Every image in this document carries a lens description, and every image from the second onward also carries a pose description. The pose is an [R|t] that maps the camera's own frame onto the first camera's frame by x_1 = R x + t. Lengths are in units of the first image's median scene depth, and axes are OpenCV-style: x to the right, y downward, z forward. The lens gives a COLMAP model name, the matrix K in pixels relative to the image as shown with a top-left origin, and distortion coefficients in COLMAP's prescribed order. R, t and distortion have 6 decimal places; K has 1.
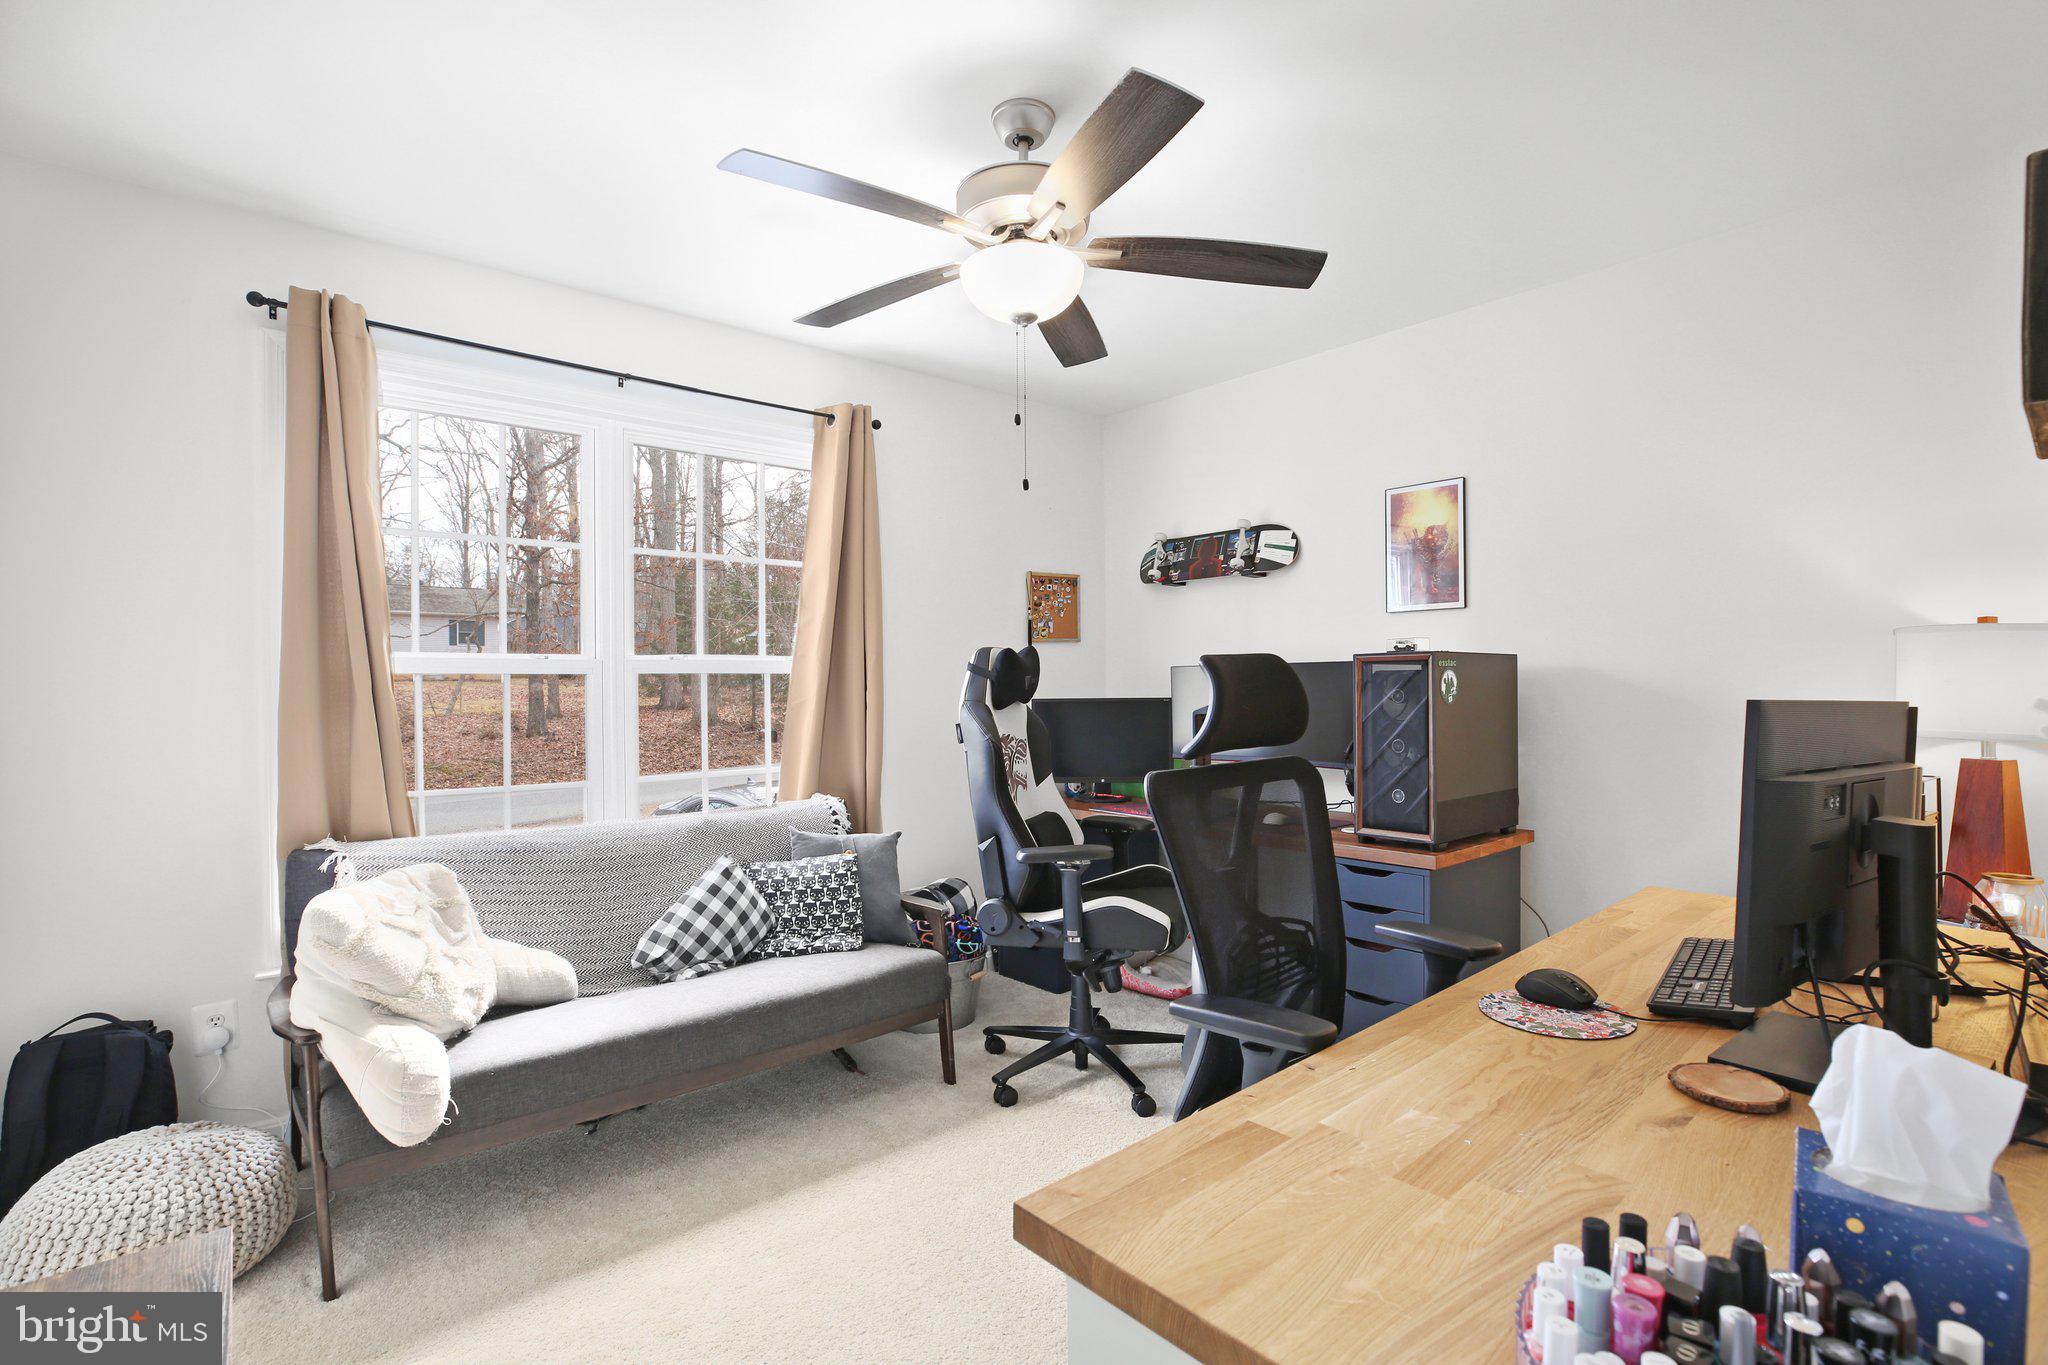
lens RADIAL K [[939.3, 0, 1026.5], [0, 939.3, 675.3], [0, 0, 1]] dist [-0.027126, 0.009461]
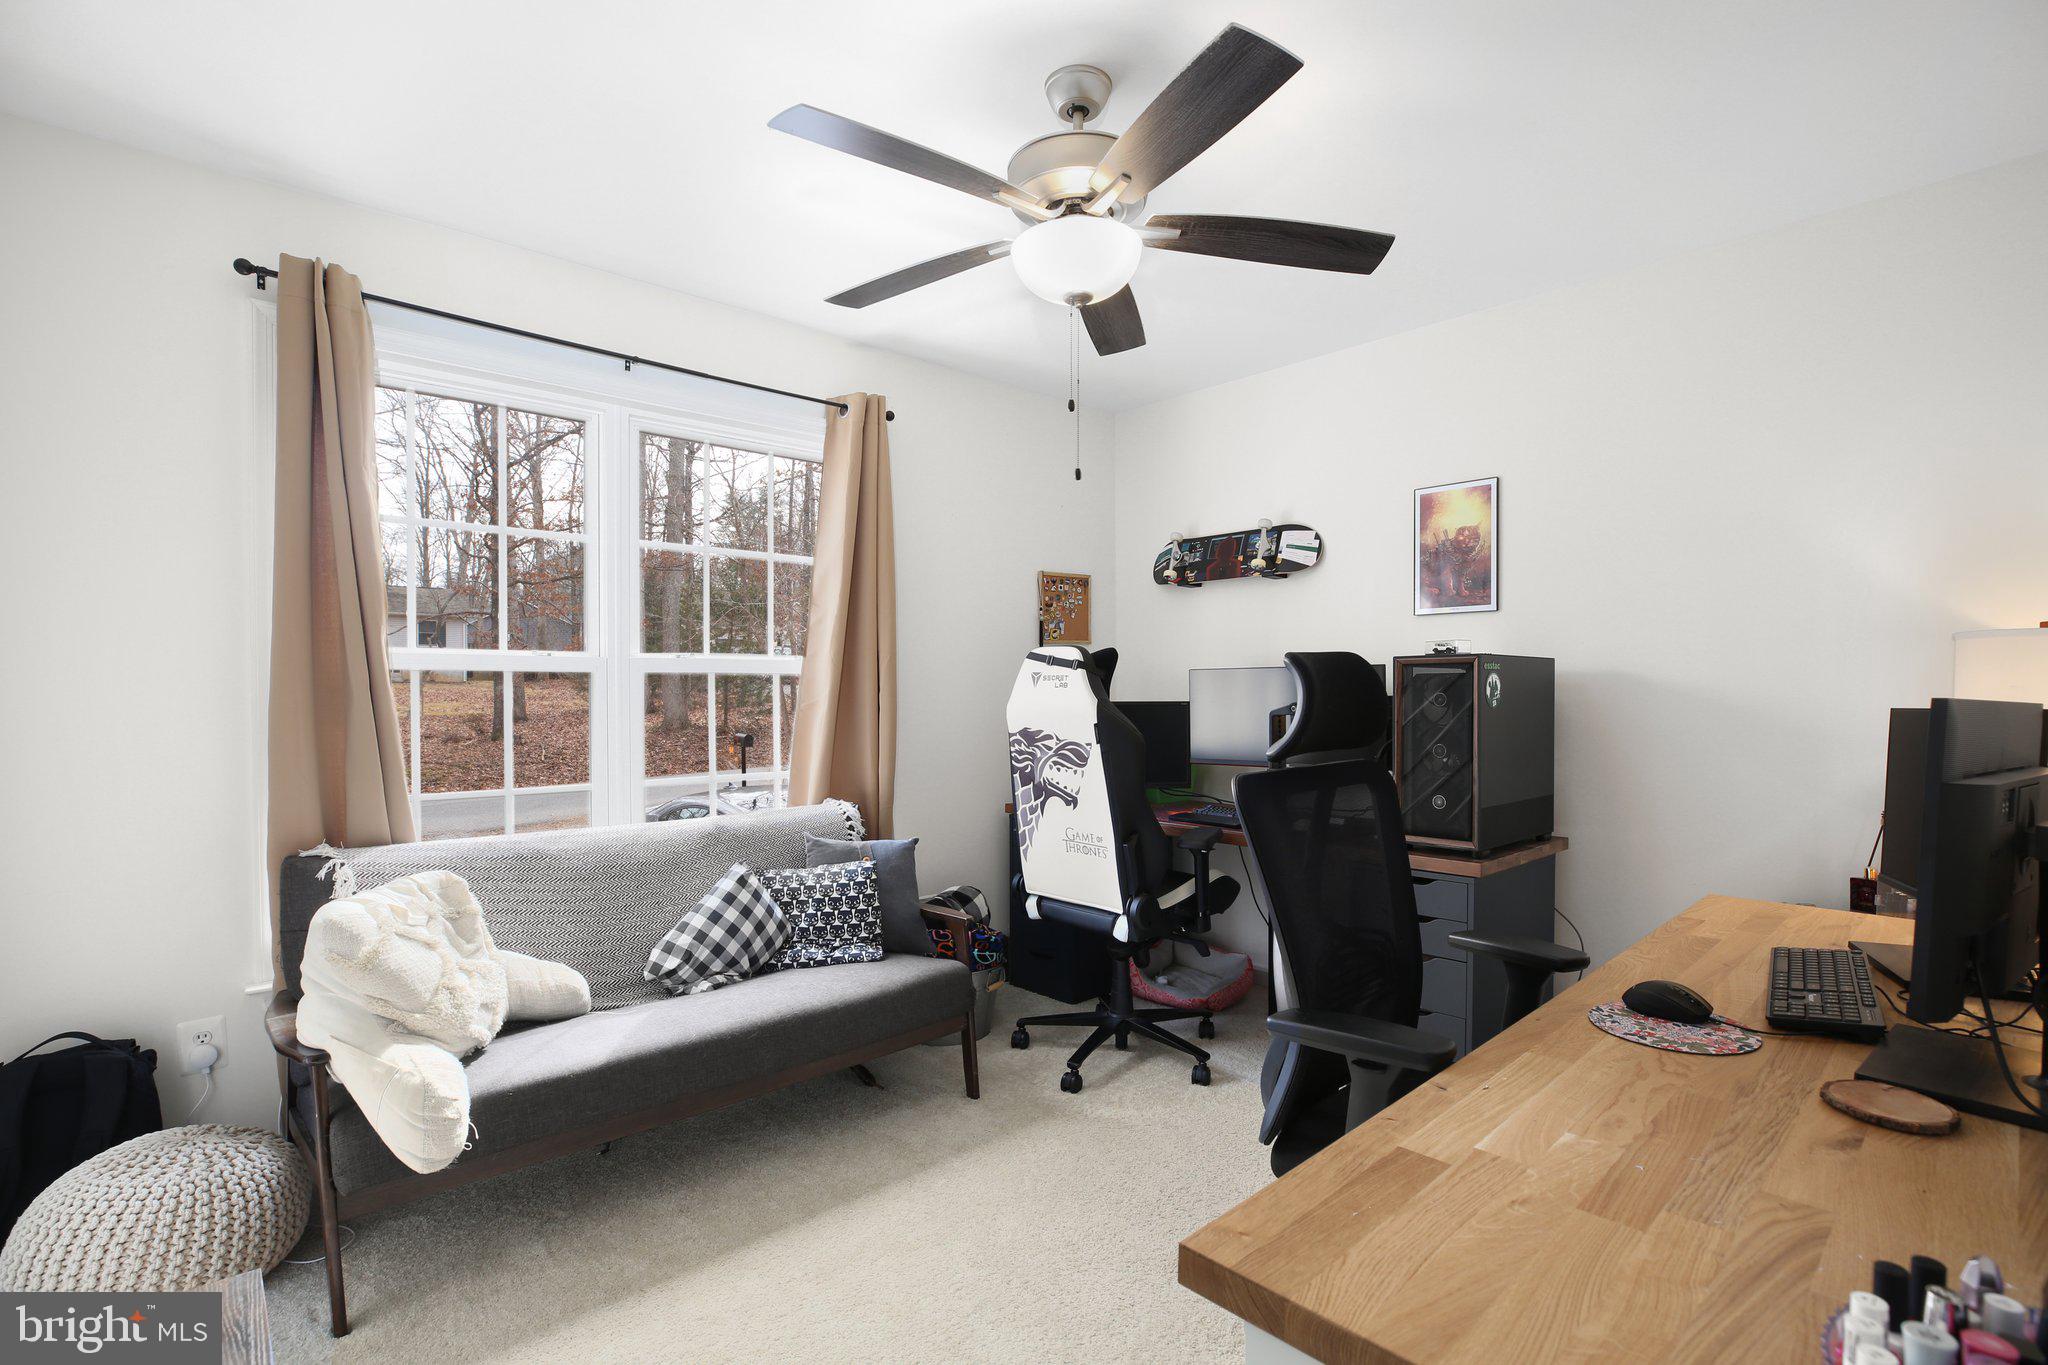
lens RADIAL K [[947.6, 0, 1025.4], [0, 947.6, 692.1], [0, 0, 1]] dist [-0.023860, 0.006580]
pose [[0.999584, 0.005612, 0.028300, -0.072326], [-0.005938, 0.999917, 0.011445, 0.006589], [-0.028233, -0.011608, 0.999534, 0.033978]]
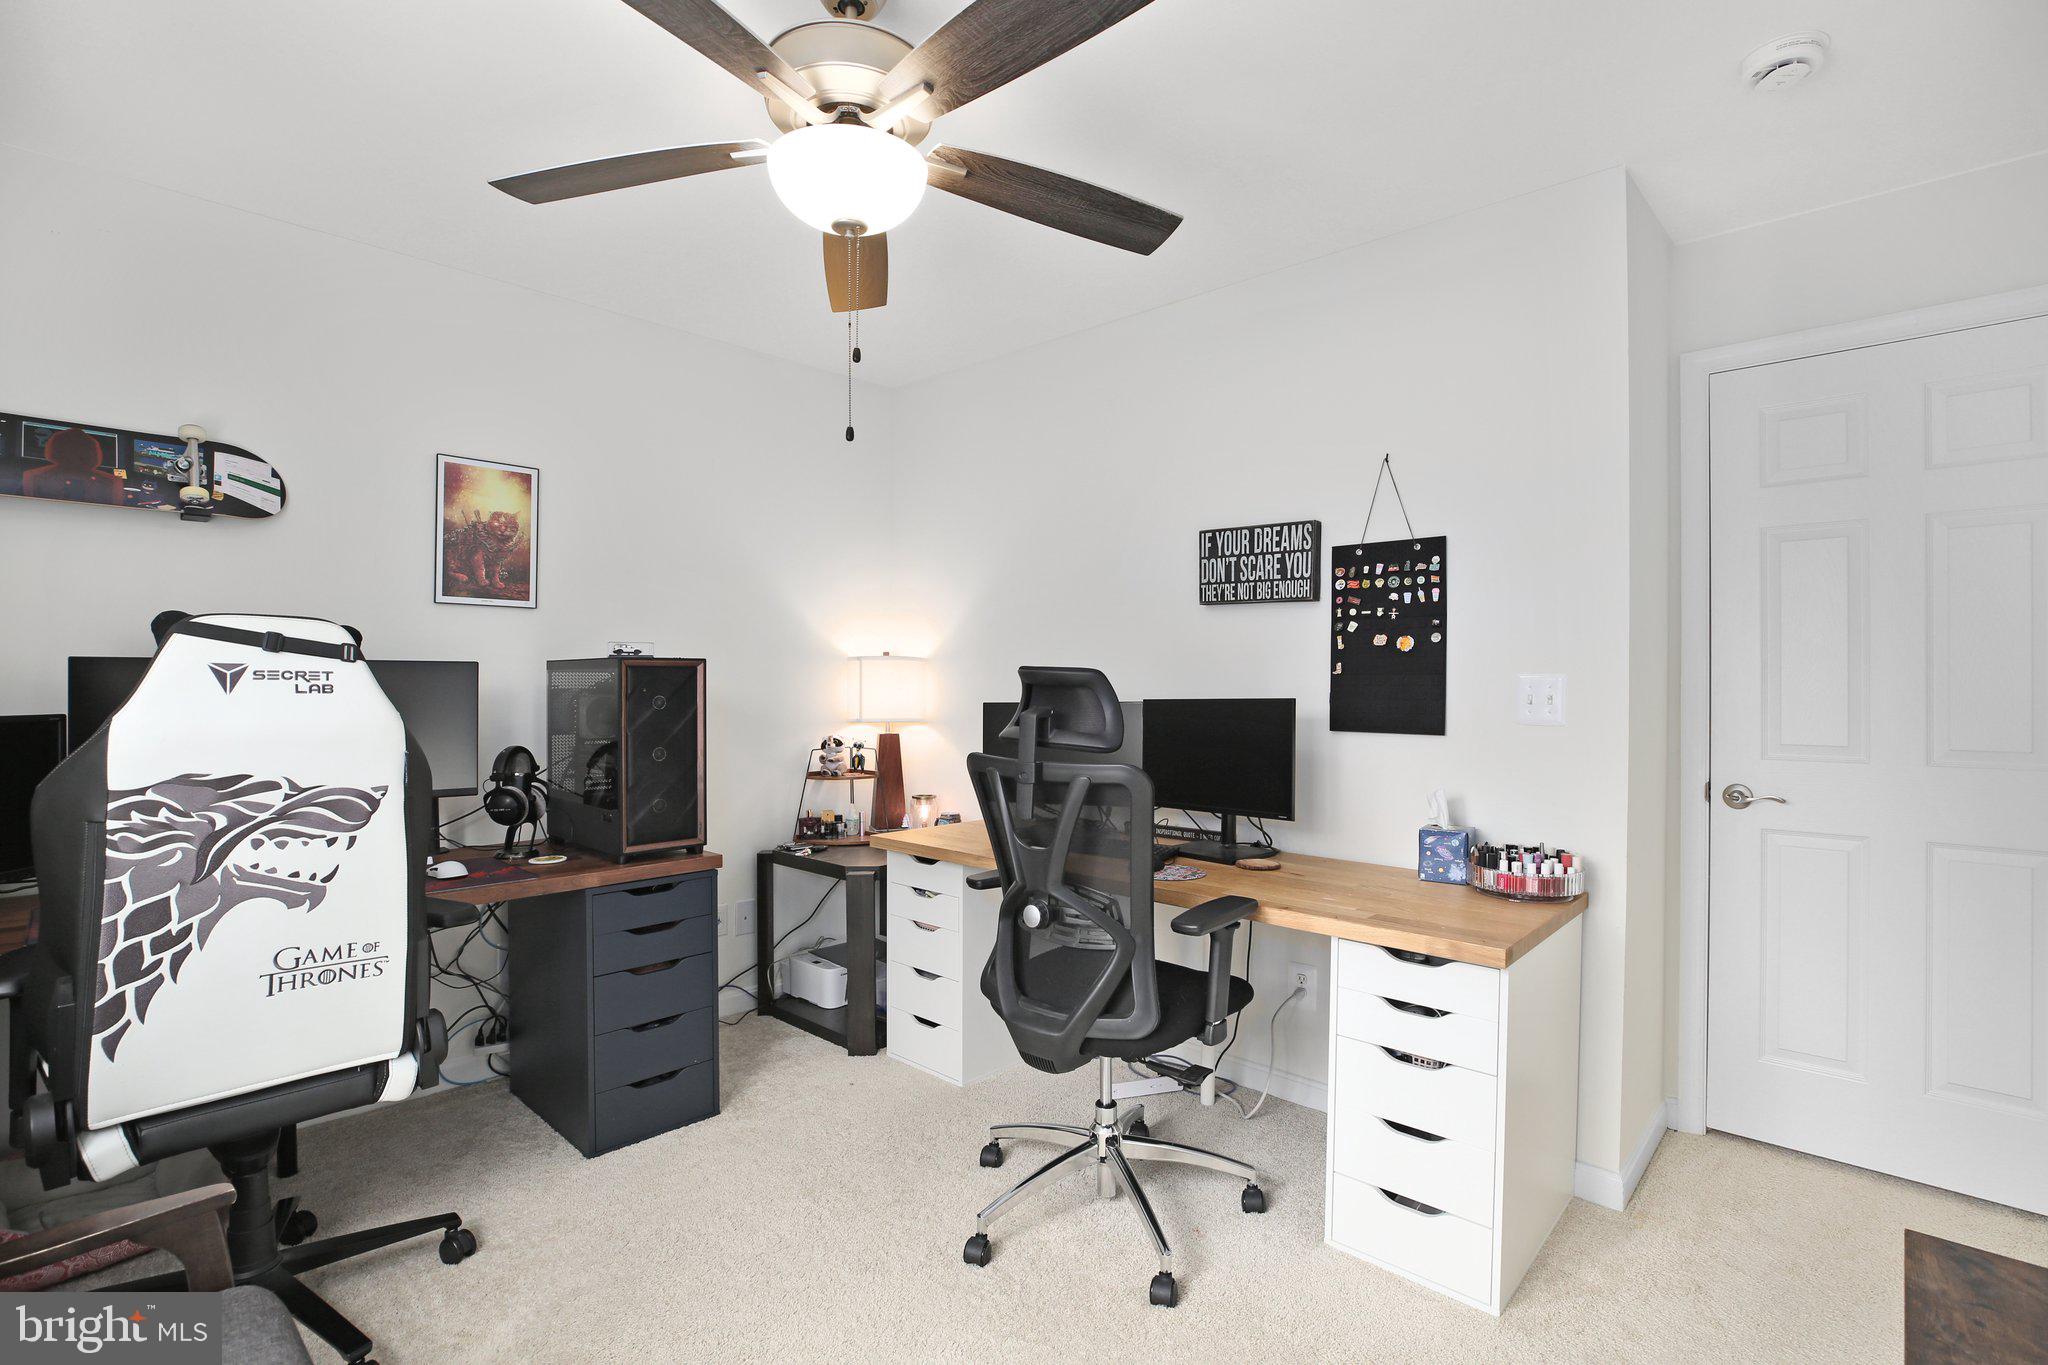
lens RADIAL K [[939.3, 0, 1040.7], [0, 939.3, 675.9], [0, 0, 1]] dist [-0.027126, 0.009461]
pose [[-0.099144, 0.014519, 0.994967, -0.701366], [-0.010616, 0.999821, -0.015648, 0.006796], [-0.995016, -0.012113, -0.098972, 0.802386]]
